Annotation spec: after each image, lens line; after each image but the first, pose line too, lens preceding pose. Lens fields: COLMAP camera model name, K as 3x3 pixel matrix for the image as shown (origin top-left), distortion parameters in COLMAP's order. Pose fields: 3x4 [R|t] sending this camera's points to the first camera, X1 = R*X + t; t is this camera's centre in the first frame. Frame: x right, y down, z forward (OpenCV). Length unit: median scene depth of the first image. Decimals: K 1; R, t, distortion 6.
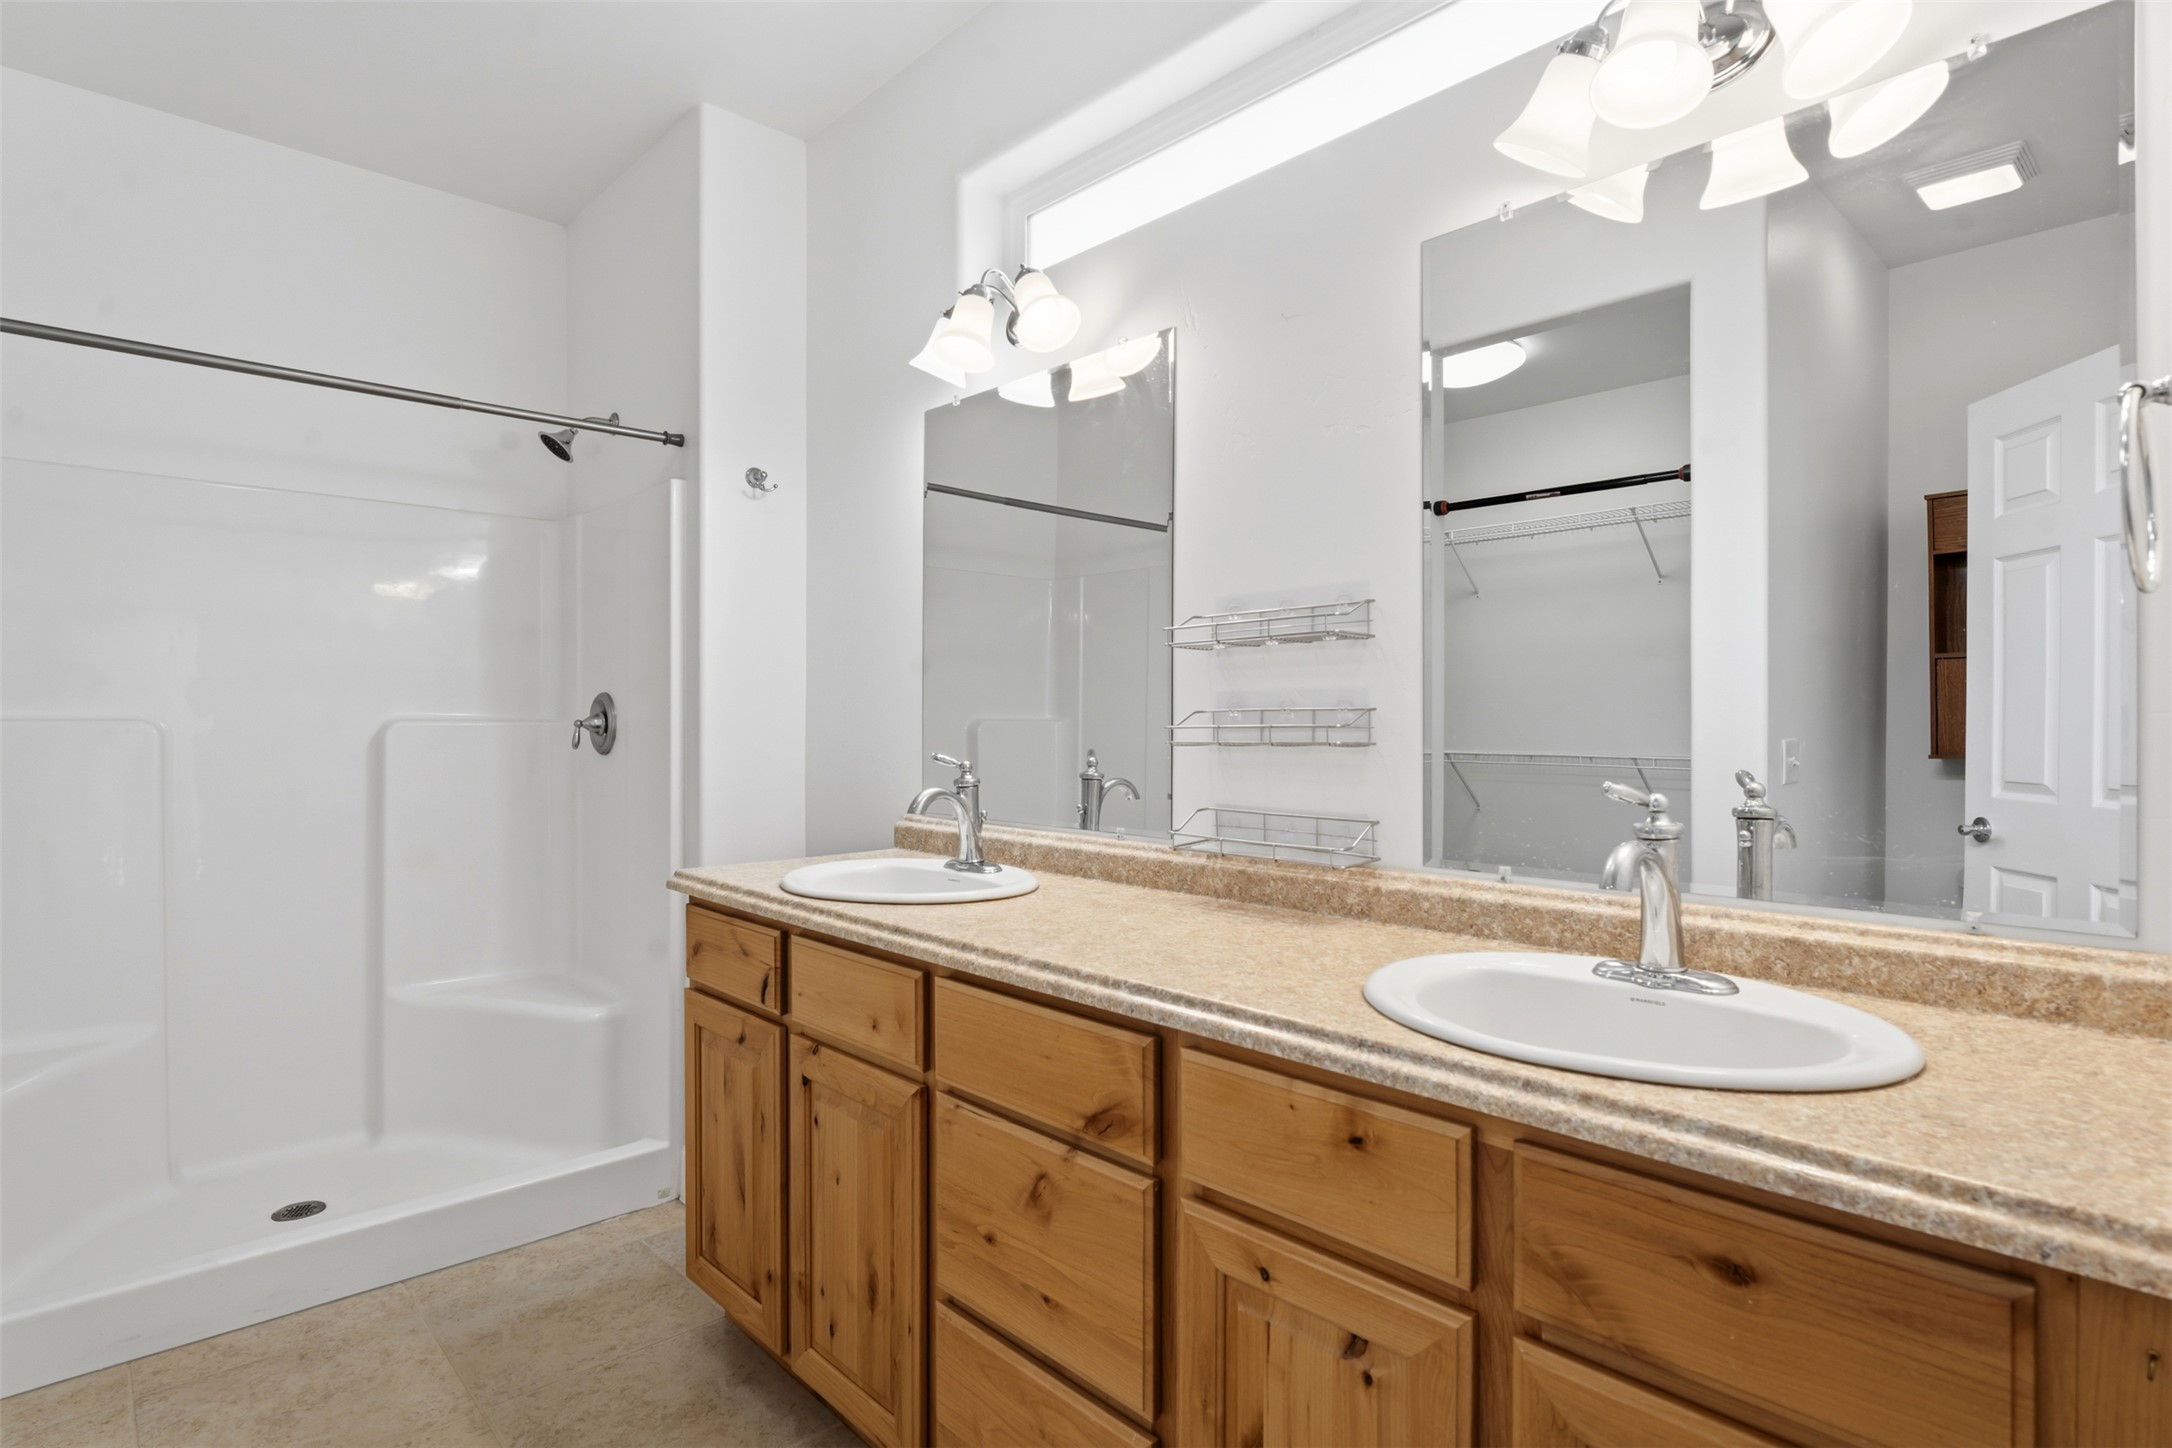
lens RADIAL K [[1134.5, 0, 1086.0], [0, 1134.5, 724.0], [0, 0, 1]] dist [-0.000702, -0.000063]
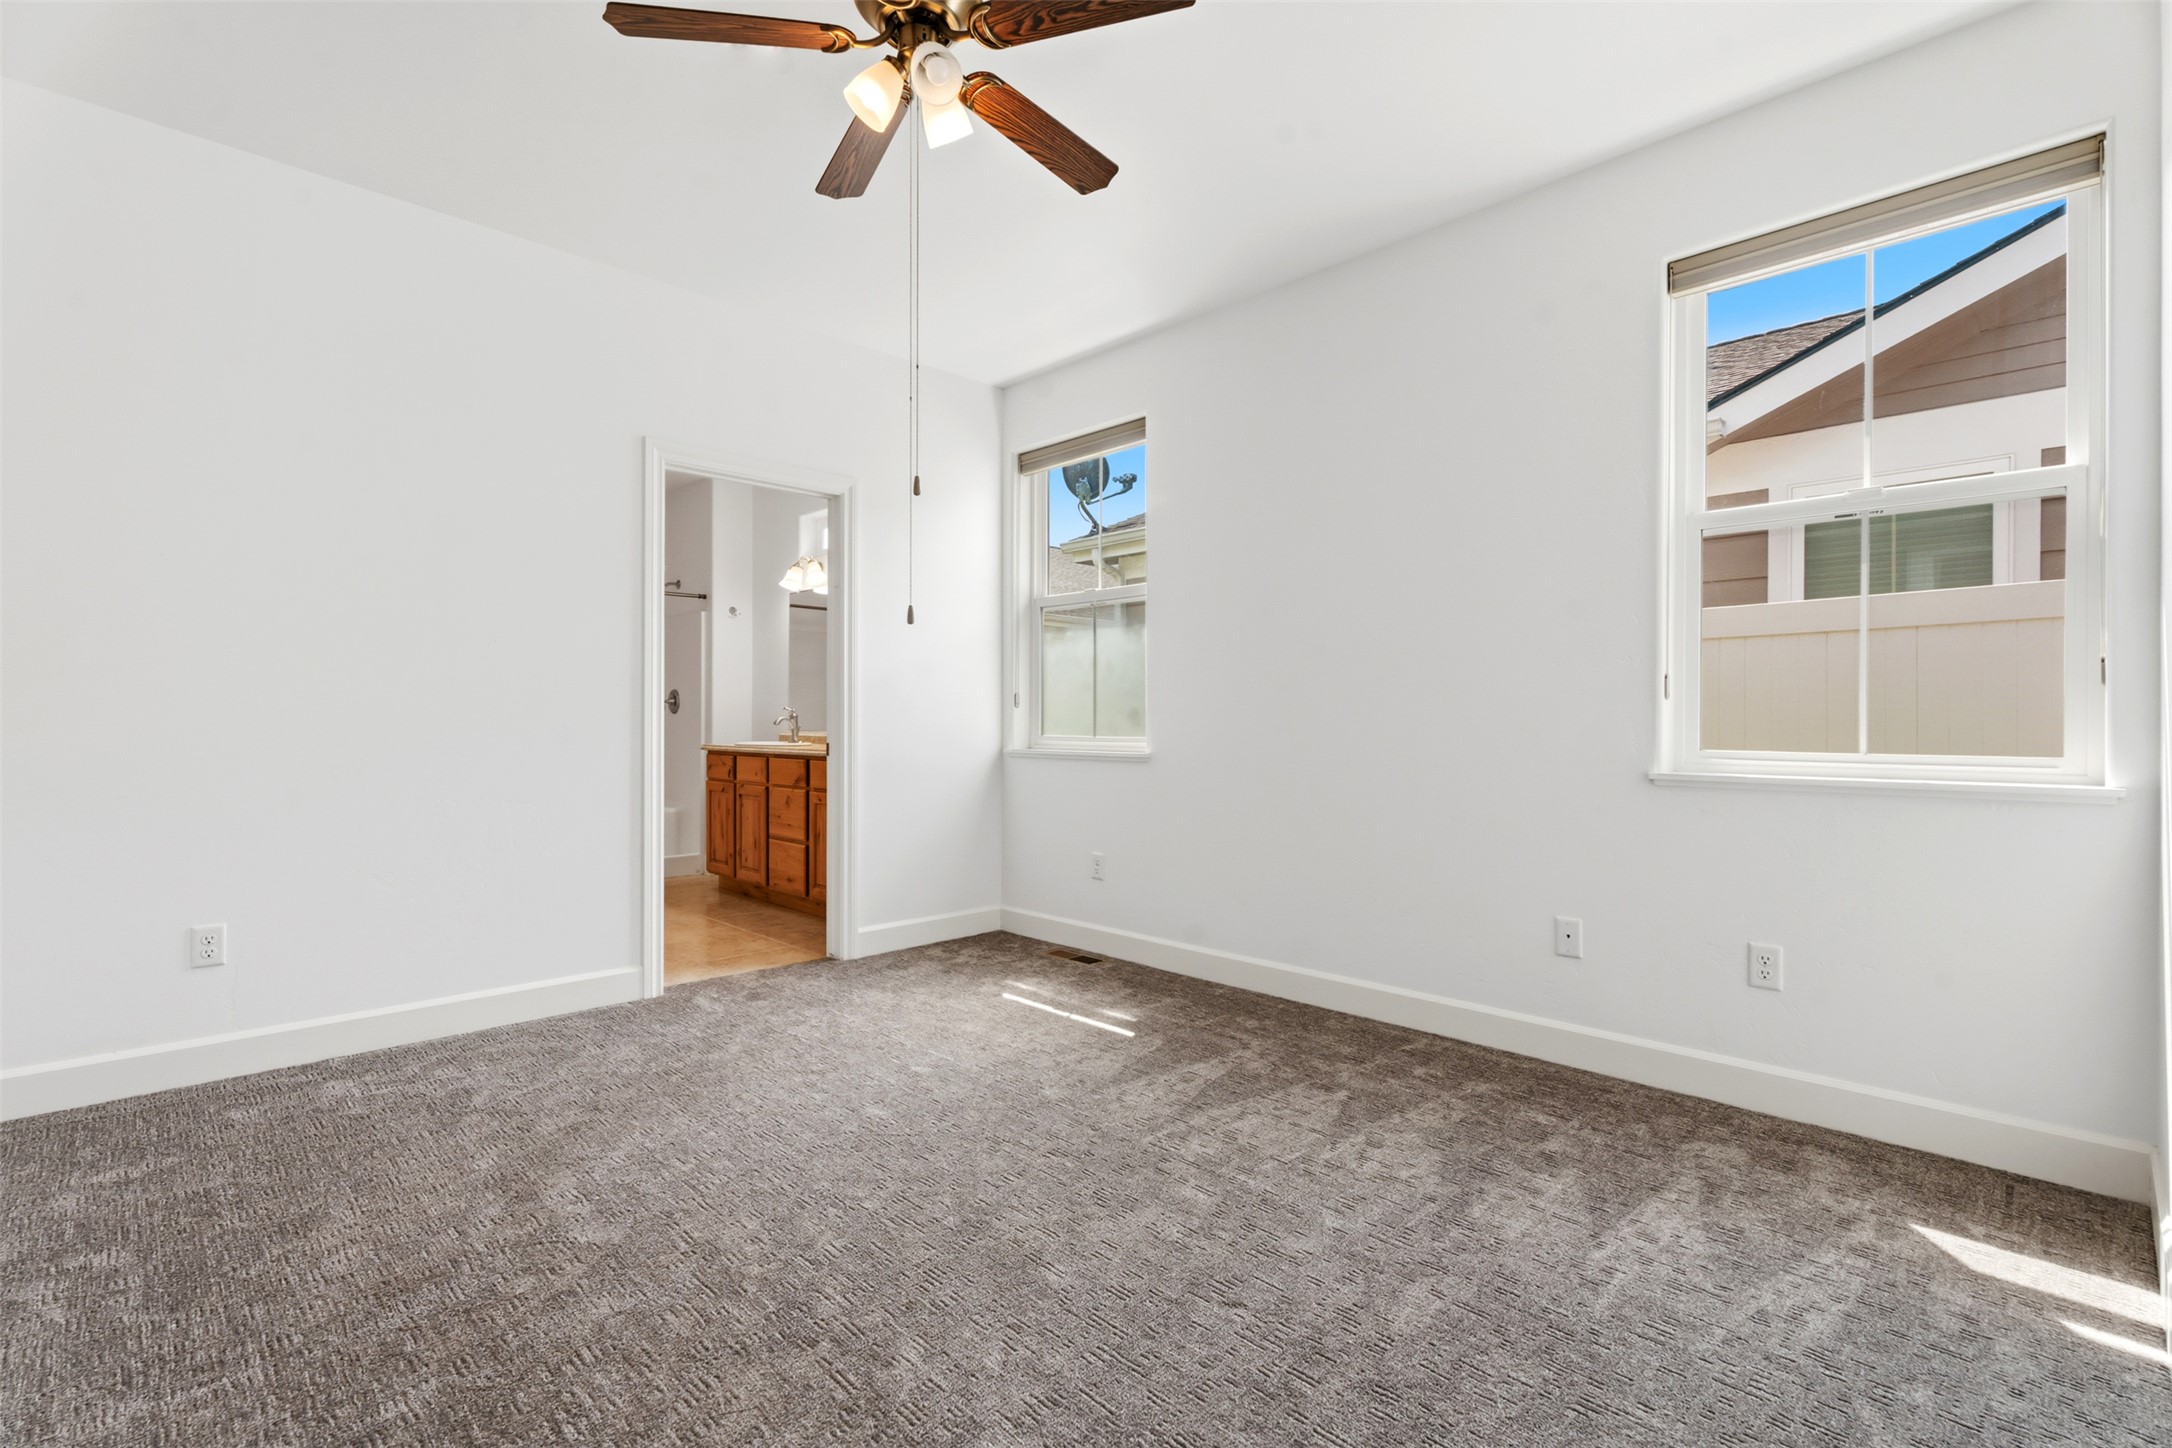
lens RADIAL K [[1017.2, 0, 1074.1], [0, 1017.2, 719.1], [0, 0, 1]] dist [-0.000287, -0.000058]
pose [[0.999902, 0.003056, 0.013631, 0.677128], [-0.002983, 0.999981, -0.005350, 0.072616], [-0.013648, 0.005309, 0.999893, -1.980141]]
